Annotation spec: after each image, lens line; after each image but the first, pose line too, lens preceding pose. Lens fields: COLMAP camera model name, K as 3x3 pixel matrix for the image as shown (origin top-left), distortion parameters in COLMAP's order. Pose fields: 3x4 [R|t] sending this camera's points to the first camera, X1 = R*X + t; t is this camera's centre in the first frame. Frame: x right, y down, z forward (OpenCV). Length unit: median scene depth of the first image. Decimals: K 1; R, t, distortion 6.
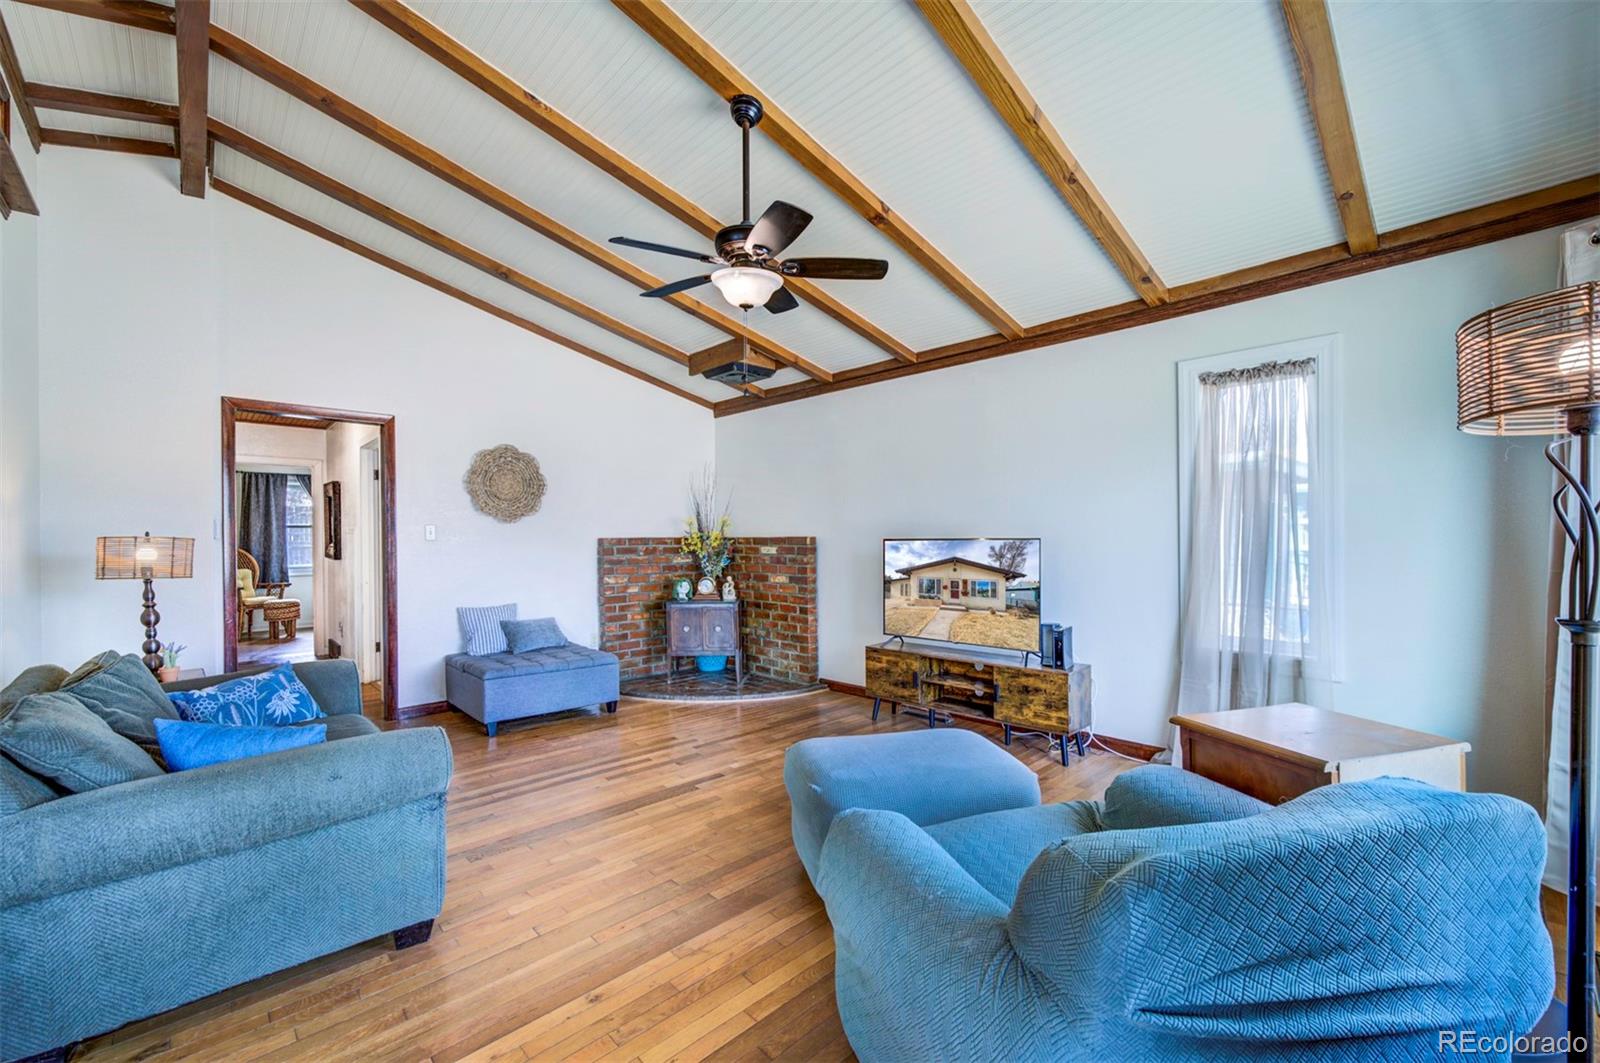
lens RADIAL K [[669.0, 0, 796.4], [0, 669.0, 539.4], [0, 0, 1]] dist [-0.002257, 0.001170]
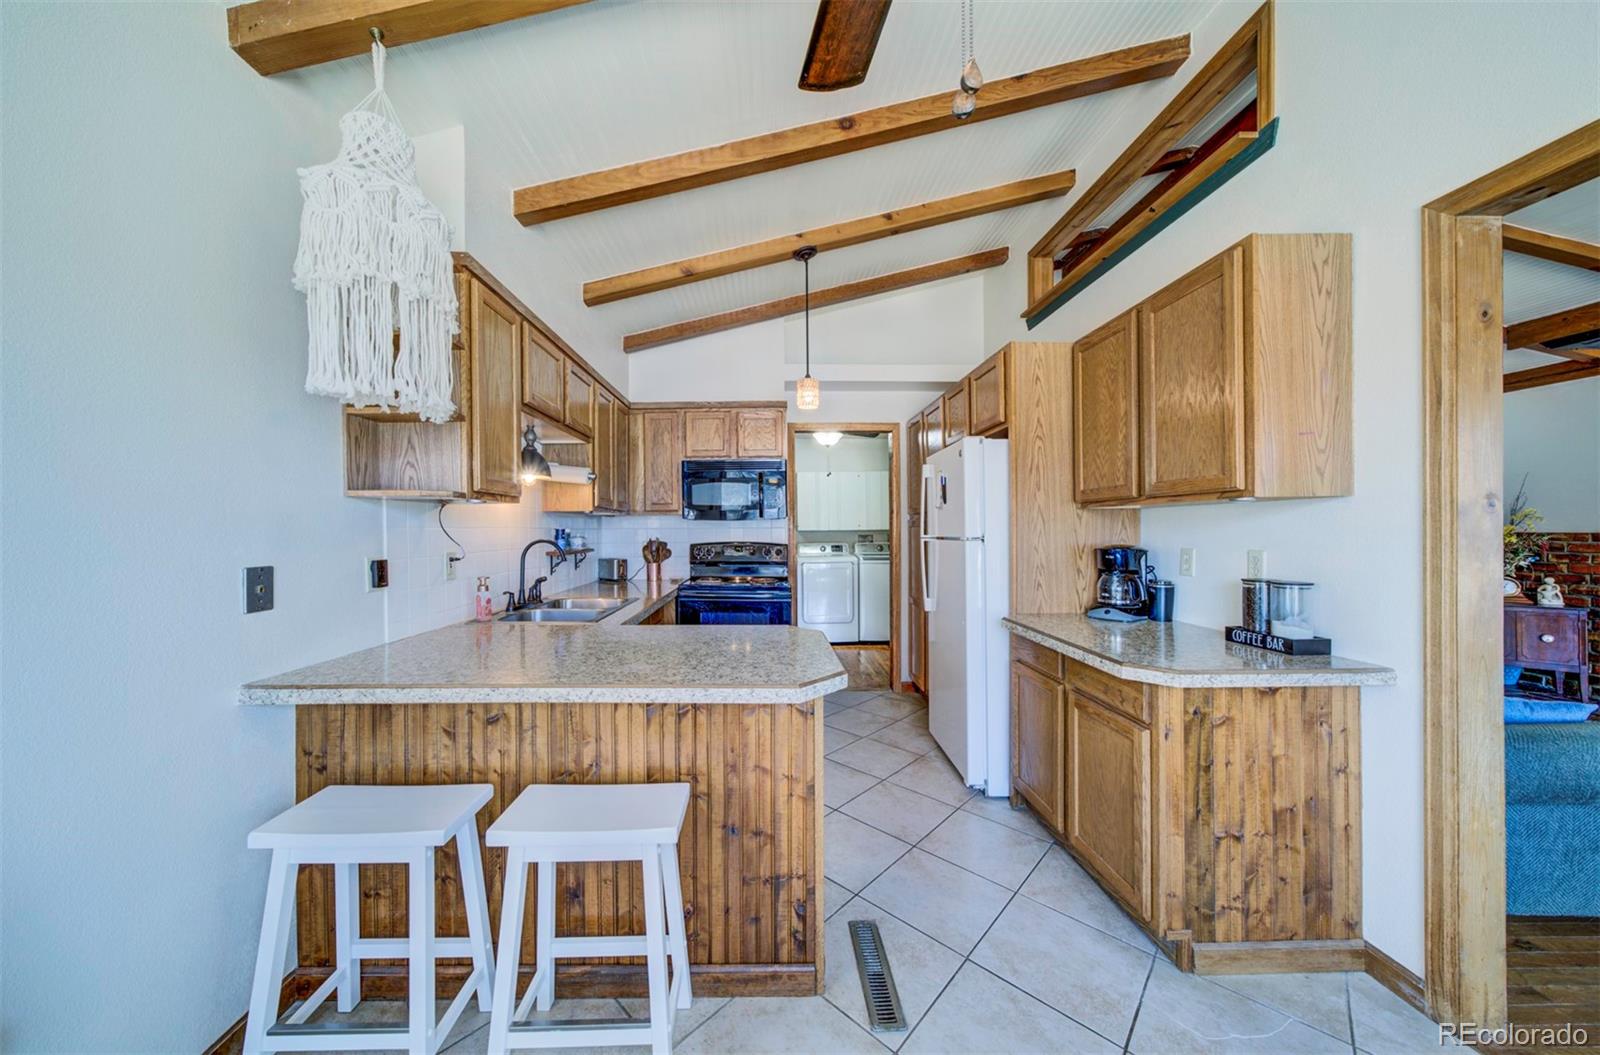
lens RADIAL K [[536.3, 0, 791.5], [0, 536.3, 530.3], [0, 0, 1]] dist [-0.003172, 0.001627]
pose [[0.746990, 0.008021, -0.664787, -0.424892], [-0.007051, 0.999967, 0.004142, -0.002280], [0.664798, 0.001594, 0.747022, -0.201026]]
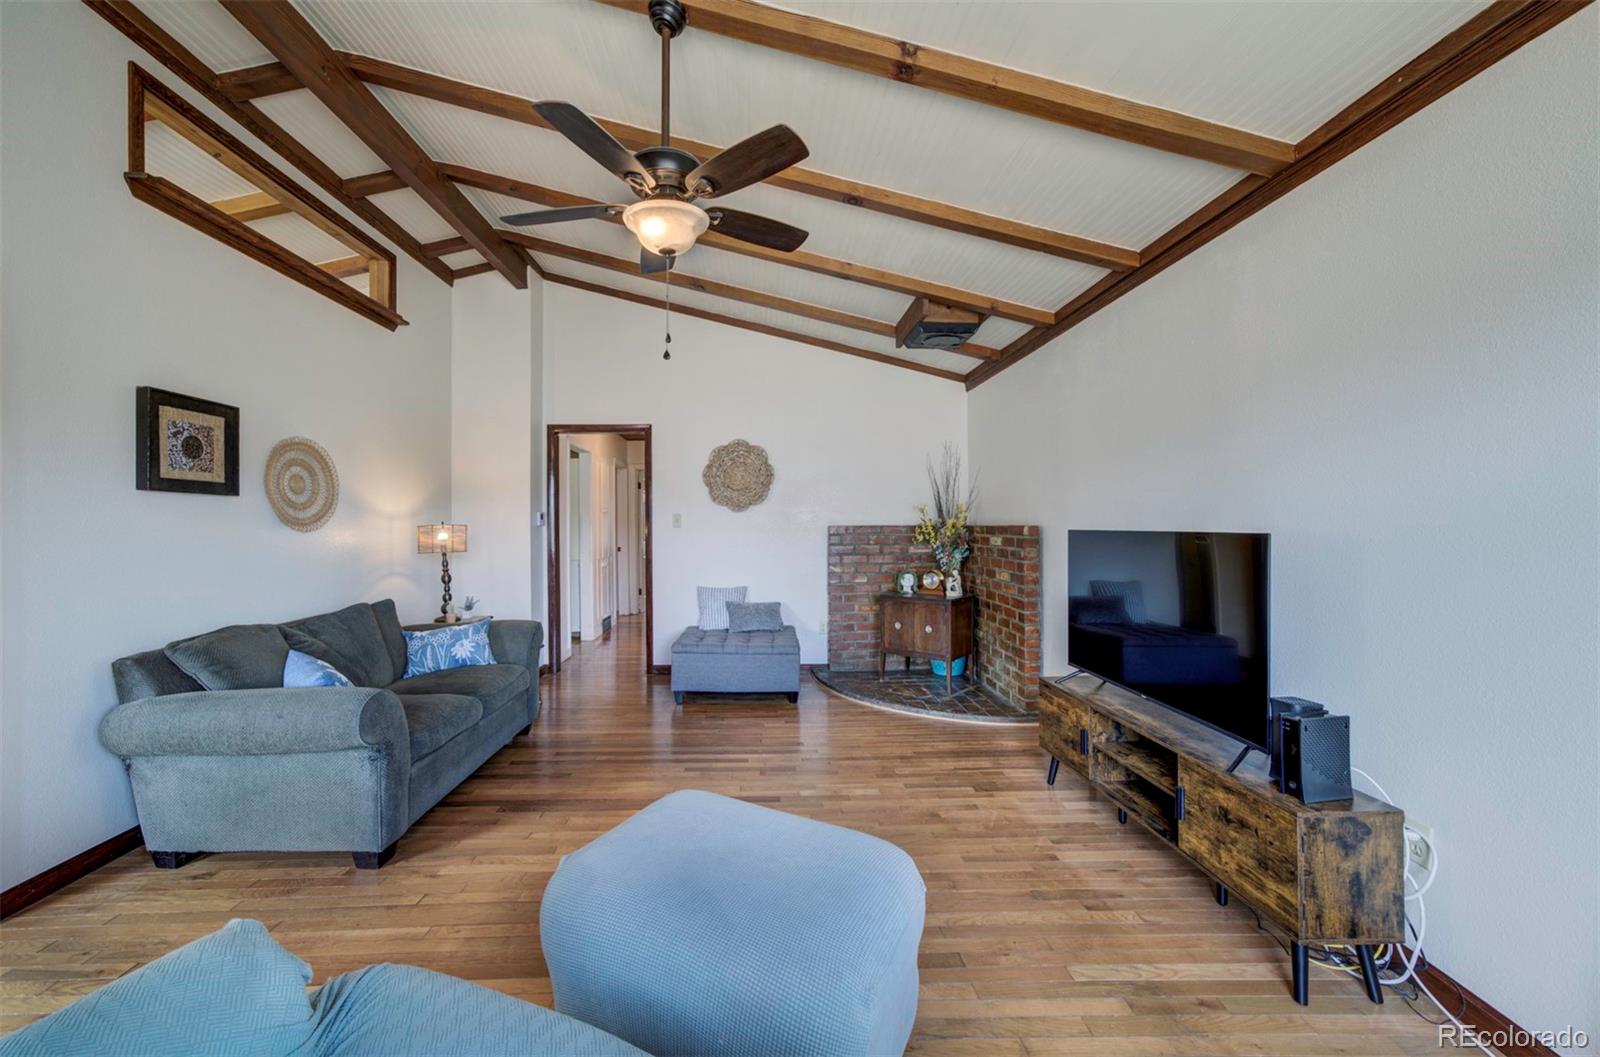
lens RADIAL K [[606.6, 0, 773.6], [0, 606.6, 524.9], [0, 0, 1]] dist [-0.003918, 0.003302]
pose [[0.749122, 0.006731, -0.662398, 0.282247], [-0.004913, 0.999977, 0.004606, -0.007261], [0.662414, -0.000196, 0.749138, 0.283678]]
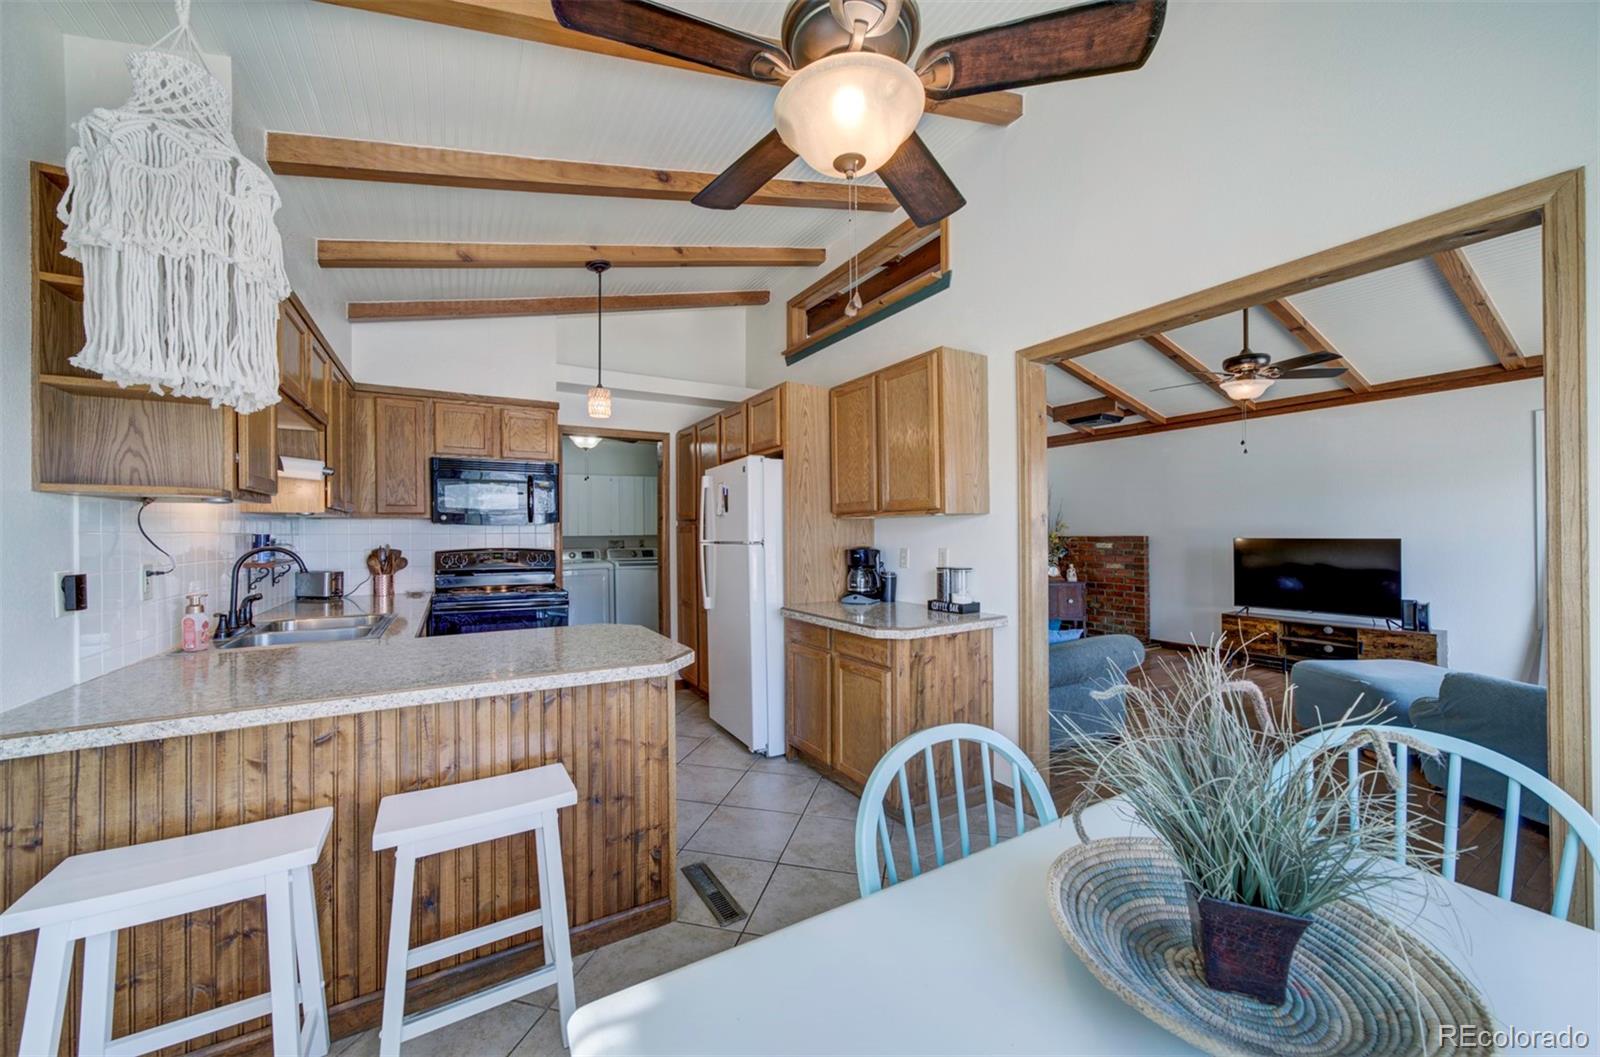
lens RADIAL K [[574.0, 0, 799.8], [0, 574.0, 531.0], [0, 0, 1]] dist [-0.000781, 0.001243]
pose [[0.975803, 0.002093, -0.218641, -0.444156], [-0.004160, 0.999951, -0.008994, -0.000048], [0.218611, 0.009686, 0.975764, -0.328821]]
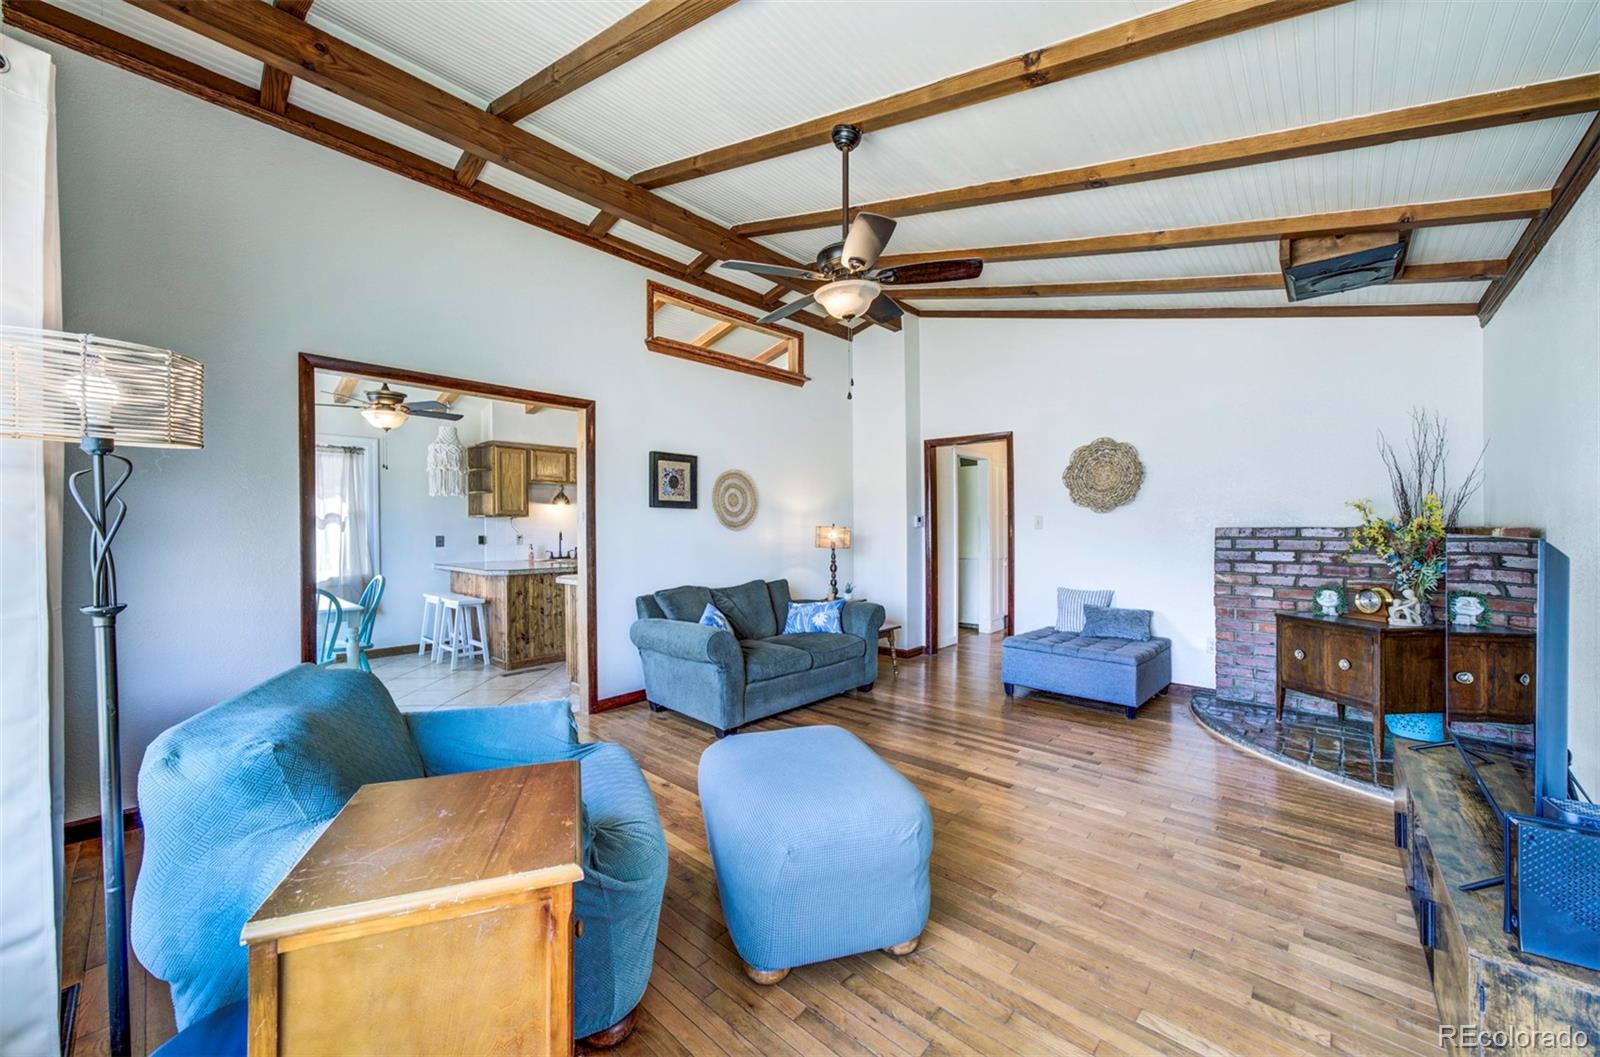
lens RADIAL K [[606.6, 0, 802.1], [0, 606.6, 532.7], [0, 0, 1]] dist [-0.003918, 0.003302]
pose [[0.076244, 0.015797, -0.996964, 0.485026], [-0.000551, 0.999875, 0.015801, -0.007208], [0.997089, -0.000656, 0.076244, 0.459575]]
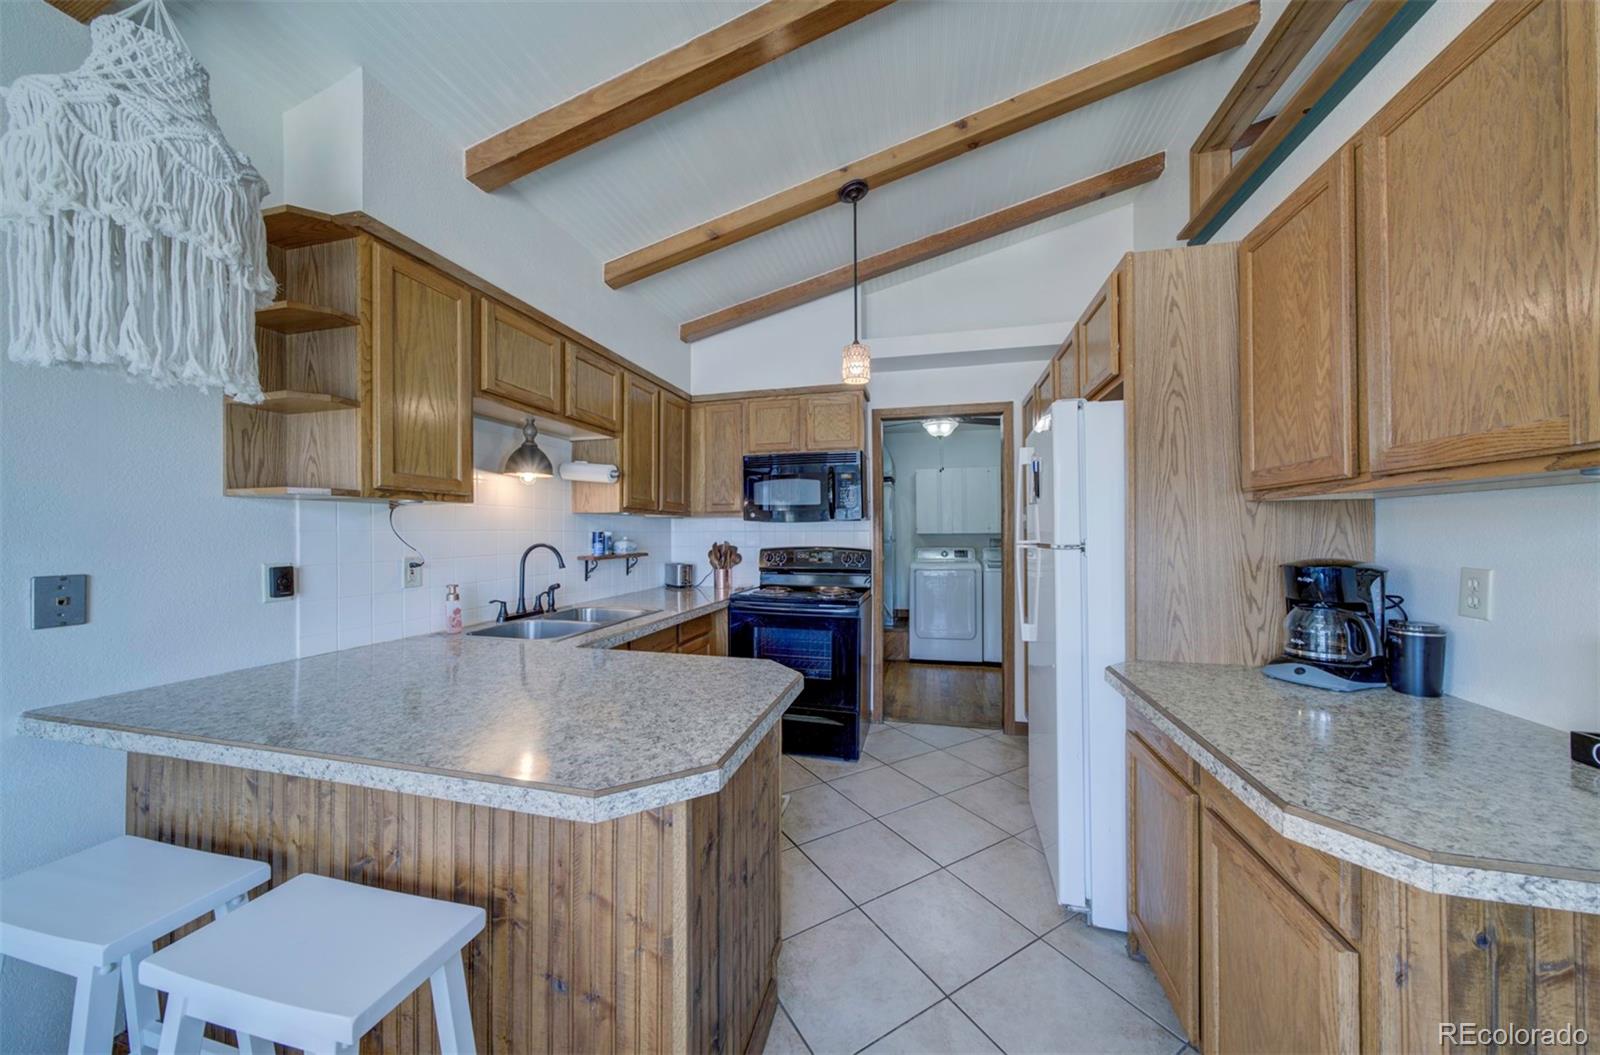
lens RADIAL K [[536.3, 0, 807.8], [0, 536.3, 529.1], [0, 0, 1]] dist [-0.003172, 0.001627]
pose [[0.537505, 0.001885, -0.843258, -0.428547], [-0.007706, 0.999967, -0.002676, -0.002927], [0.843225, 0.007937, 0.537502, -0.033311]]
